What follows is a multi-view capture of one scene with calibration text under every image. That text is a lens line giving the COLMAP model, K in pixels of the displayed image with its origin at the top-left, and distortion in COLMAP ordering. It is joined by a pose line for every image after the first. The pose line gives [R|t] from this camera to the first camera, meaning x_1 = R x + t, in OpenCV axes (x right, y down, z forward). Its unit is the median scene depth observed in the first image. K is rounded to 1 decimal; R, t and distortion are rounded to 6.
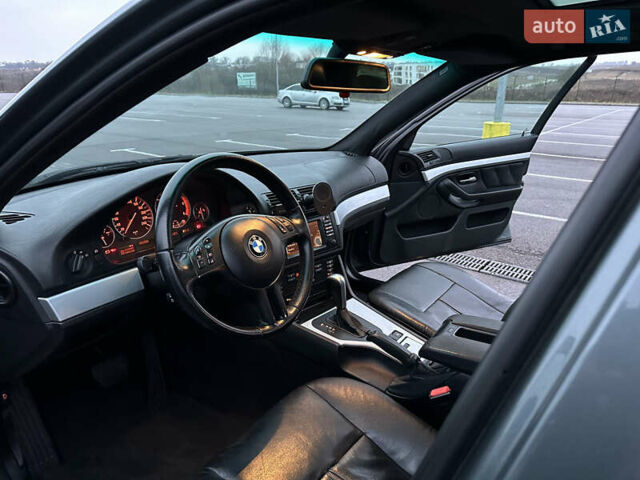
lens RADIAL K [[443.4, 0, 318.6], [0, 443.4, 241.9], [0, 0, 1]] dist [0.100101, -0.147015]
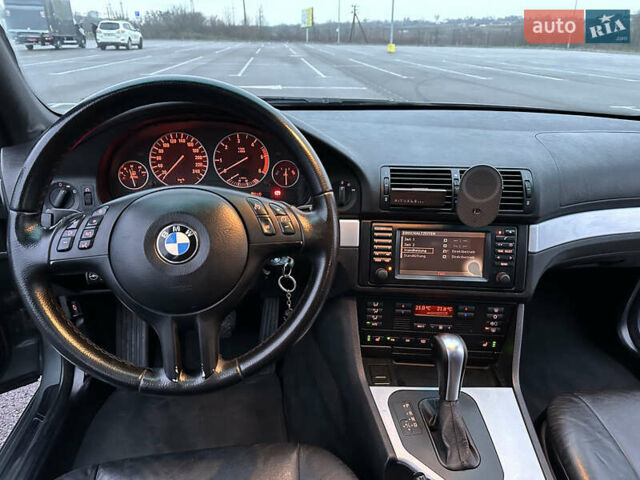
lens RADIAL K [[443.4, 0, 318.6], [0, 443.4, 241.9], [0, 0, 1]] dist [0.100101, -0.147015]
pose [[0.672875, 0.299172, -0.676561, 0.236298], [-0.241987, 0.953273, 0.180865, -0.086184], [0.699058, 0.042019, 0.713830, 0.439598]]
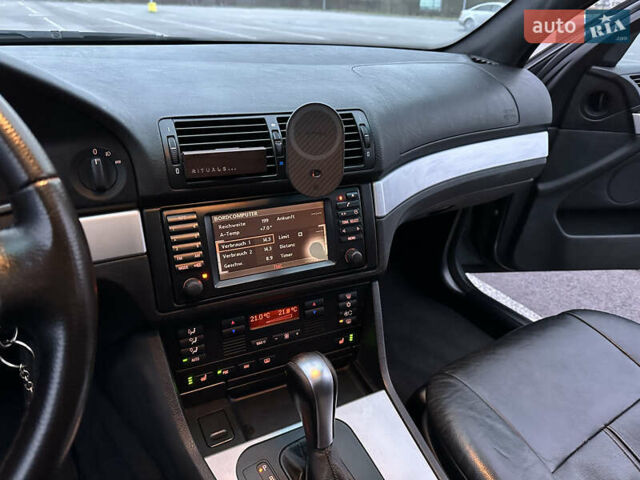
lens RADIAL K [[443.4, 0, 318.6], [0, 443.4, 241.9], [0, 0, 1]] dist [0.100101, -0.147015]
pose [[0.932478, 0.188097, -0.308390, 0.125476], [-0.141536, 0.975718, 0.167158, -0.077337], [0.332344, -0.112223, 0.936458, 0.591363]]
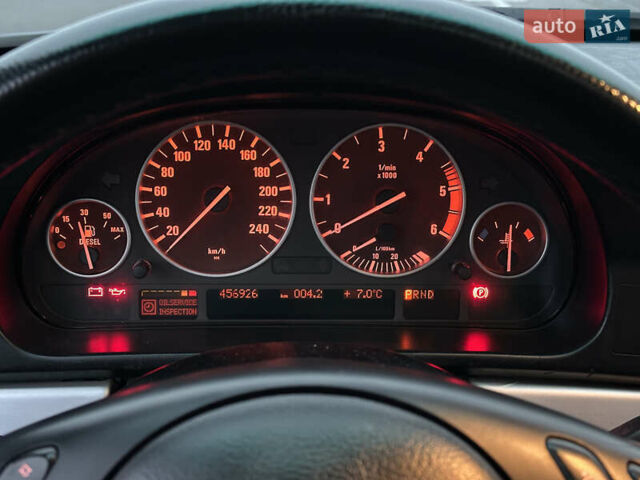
lens RADIAL K [[451.0, 0, 320.0], [0, 451.0, 240.0], [0, 0, 1]] dist [-0.002330, -0.003909]
pose [[0.600903, 0.237643, -0.763178, -0.111231], [-0.257422, 0.961449, 0.096696, -0.052759], [0.756736, 0.138354, 0.638912, 0.626288]]
